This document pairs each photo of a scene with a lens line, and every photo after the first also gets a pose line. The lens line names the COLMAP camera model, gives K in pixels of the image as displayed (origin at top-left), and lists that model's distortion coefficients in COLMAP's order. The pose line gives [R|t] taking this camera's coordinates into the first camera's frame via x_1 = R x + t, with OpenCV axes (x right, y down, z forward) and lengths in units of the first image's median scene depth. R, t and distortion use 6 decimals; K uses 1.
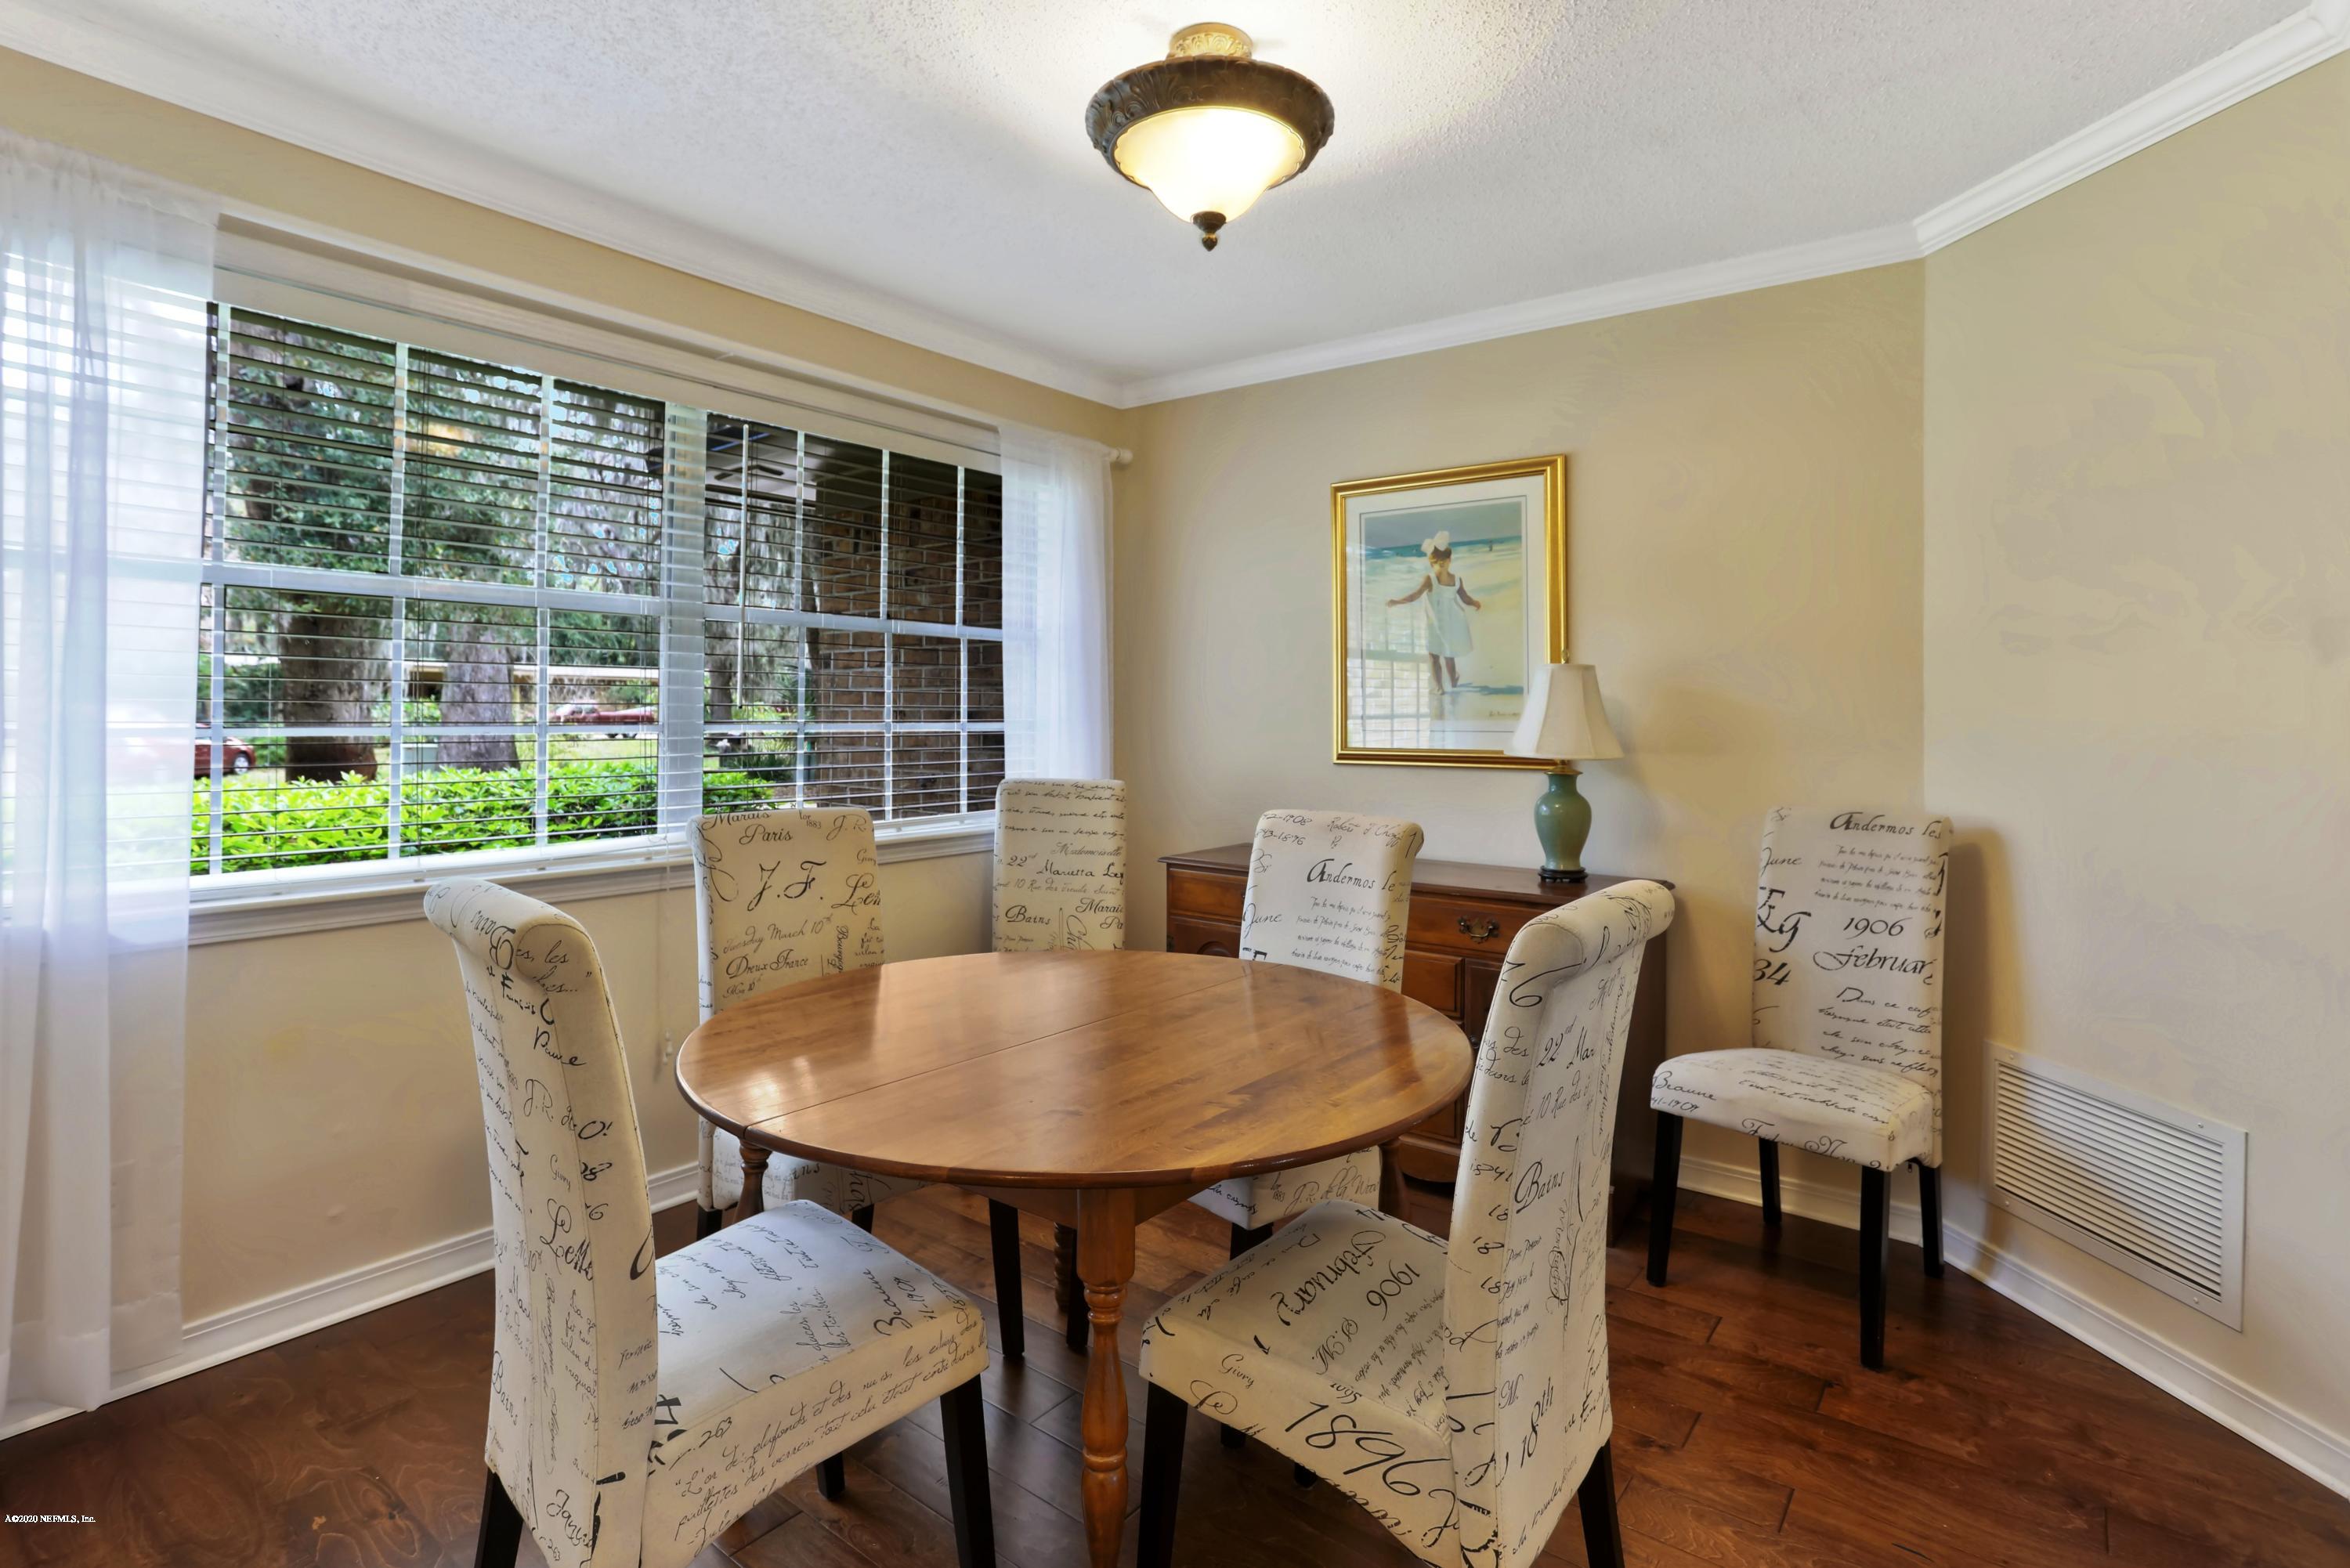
lens RADIAL K [[1139.2, 0, 1173.0], [0, 1139.2, 752.4], [0, 0, 1]] dist [-0.040964, 0.012027]
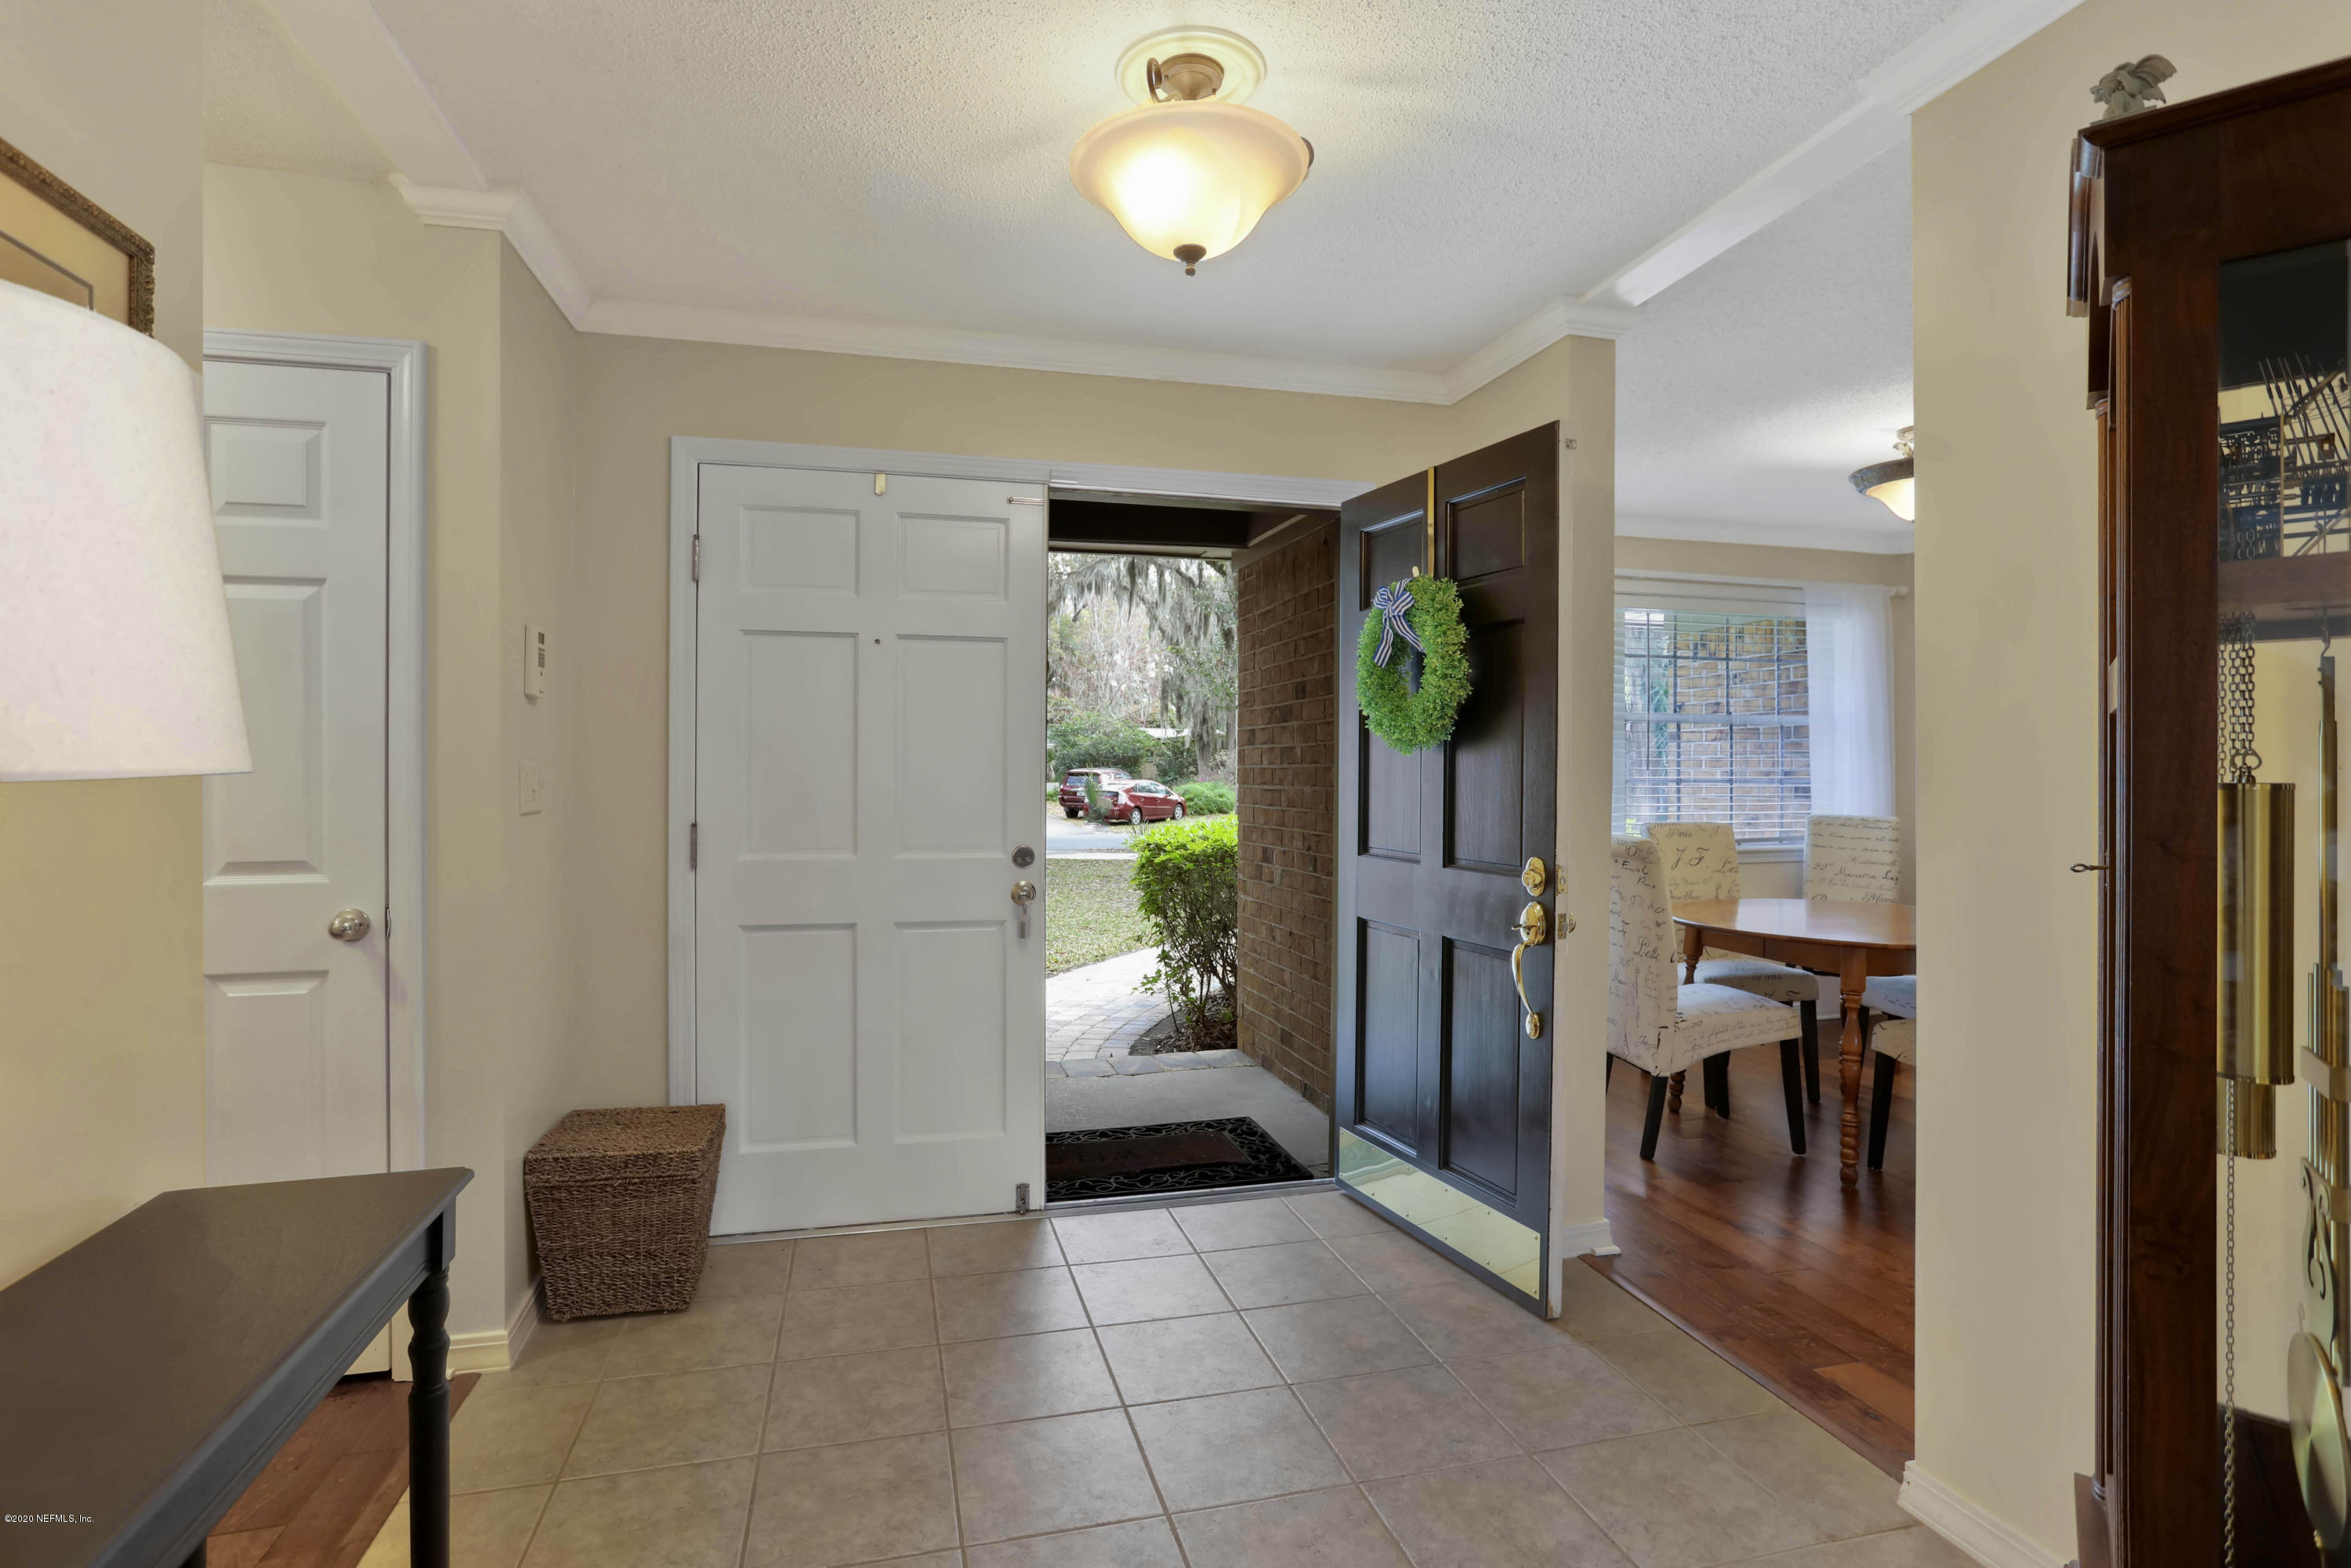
lens RADIAL K [[1139.7, 0, 1173.5], [0, 1139.7, 752.3], [0, 0, 1]] dist [-0.040964, 0.012027]
pose [[0.787719, -0.016120, -0.615824, 0.118721], [-0.016007, 0.998784, -0.046620, 0.024142], [0.615827, 0.046581, 0.786504, -0.775171]]
